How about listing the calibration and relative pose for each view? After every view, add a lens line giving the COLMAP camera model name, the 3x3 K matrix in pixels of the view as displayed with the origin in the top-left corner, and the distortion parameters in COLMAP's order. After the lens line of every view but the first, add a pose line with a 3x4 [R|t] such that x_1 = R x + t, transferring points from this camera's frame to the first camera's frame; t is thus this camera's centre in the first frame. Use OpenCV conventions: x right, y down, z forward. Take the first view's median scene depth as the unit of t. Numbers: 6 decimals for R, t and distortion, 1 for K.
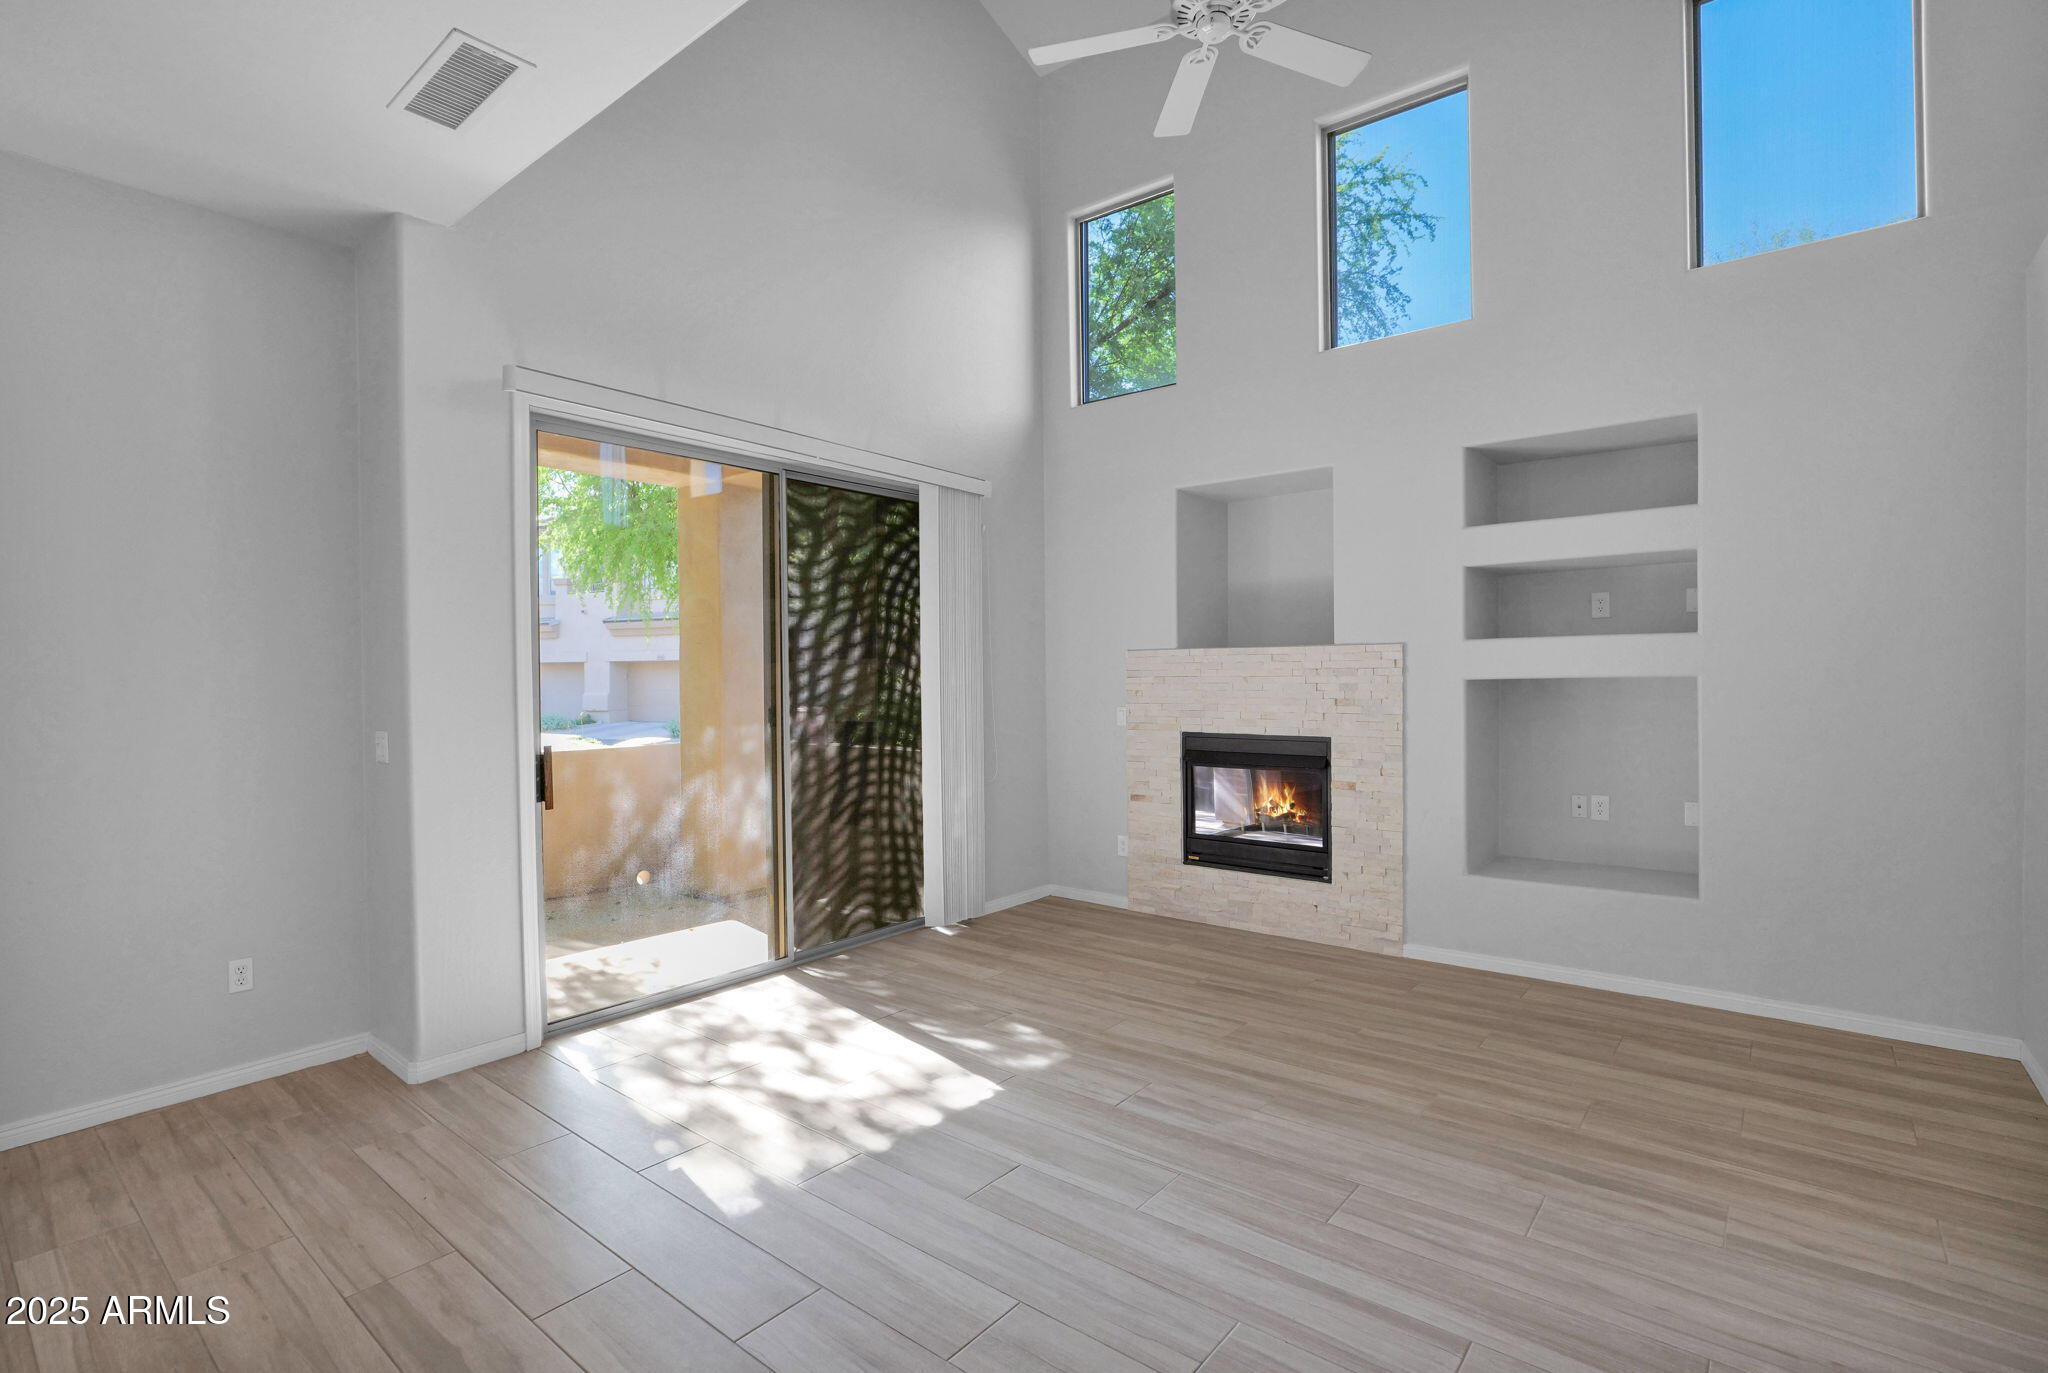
lens RADIAL K [[953.8, 0, 1025.9], [0, 953.8, 684.1], [0, 0, 1]] dist [-0.025560, 0.003739]
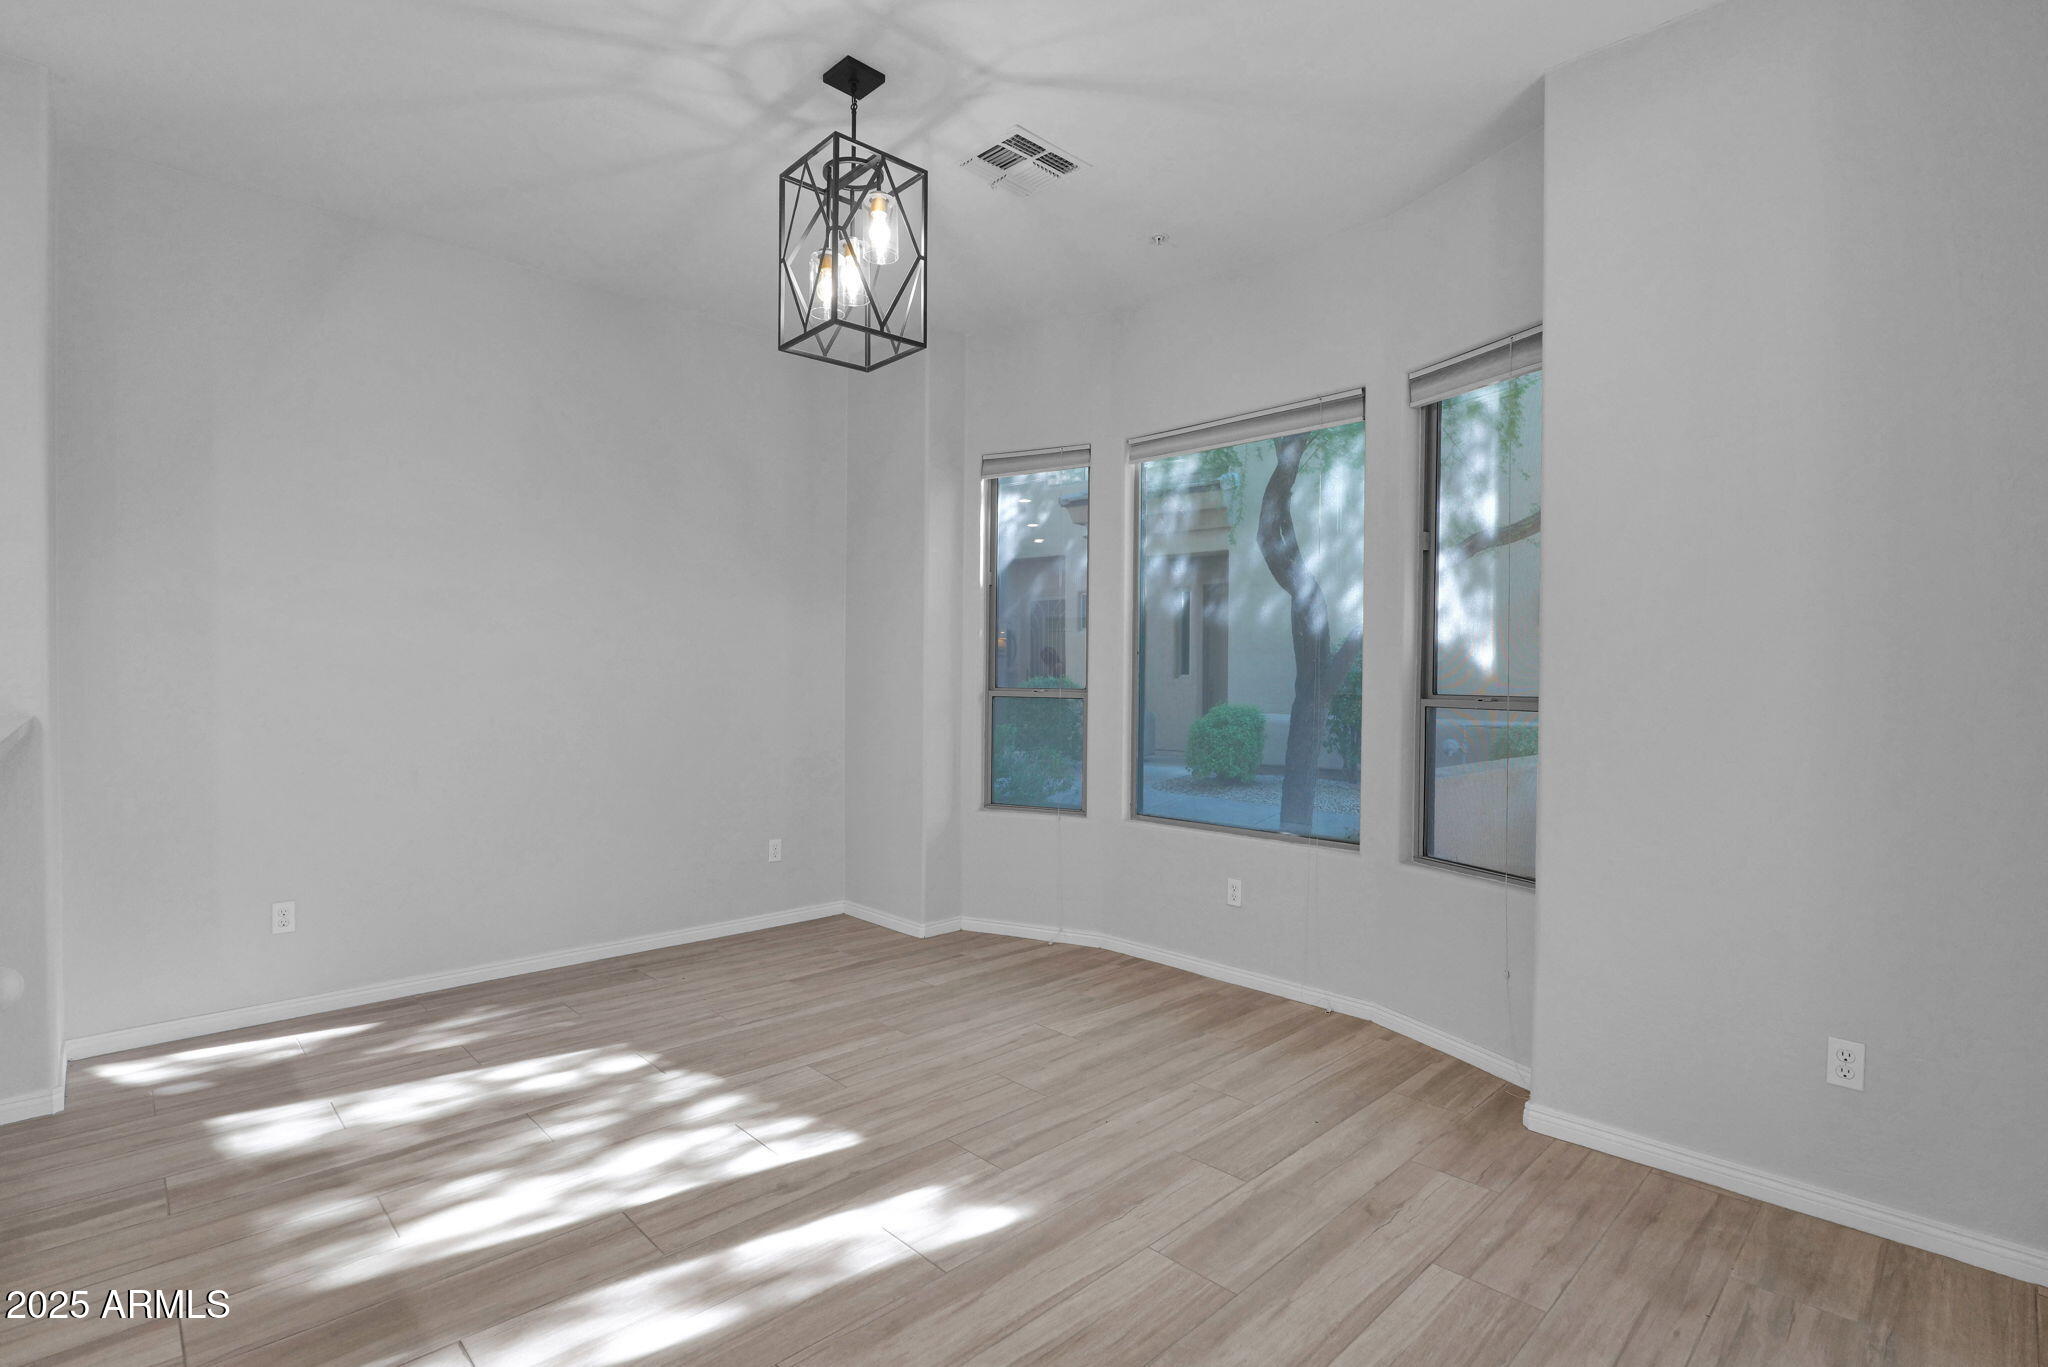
lens RADIAL K [[953.8, 0, 1005.9], [0, 953.8, 700.1], [0, 0, 1]] dist [-0.025560, 0.003739]
pose [[-0.119763, 0.029758, -0.992356, -0.084410], [-0.013682, 0.999406, 0.031621, 0.028823], [0.992708, 0.017364, -0.119285, 0.390530]]
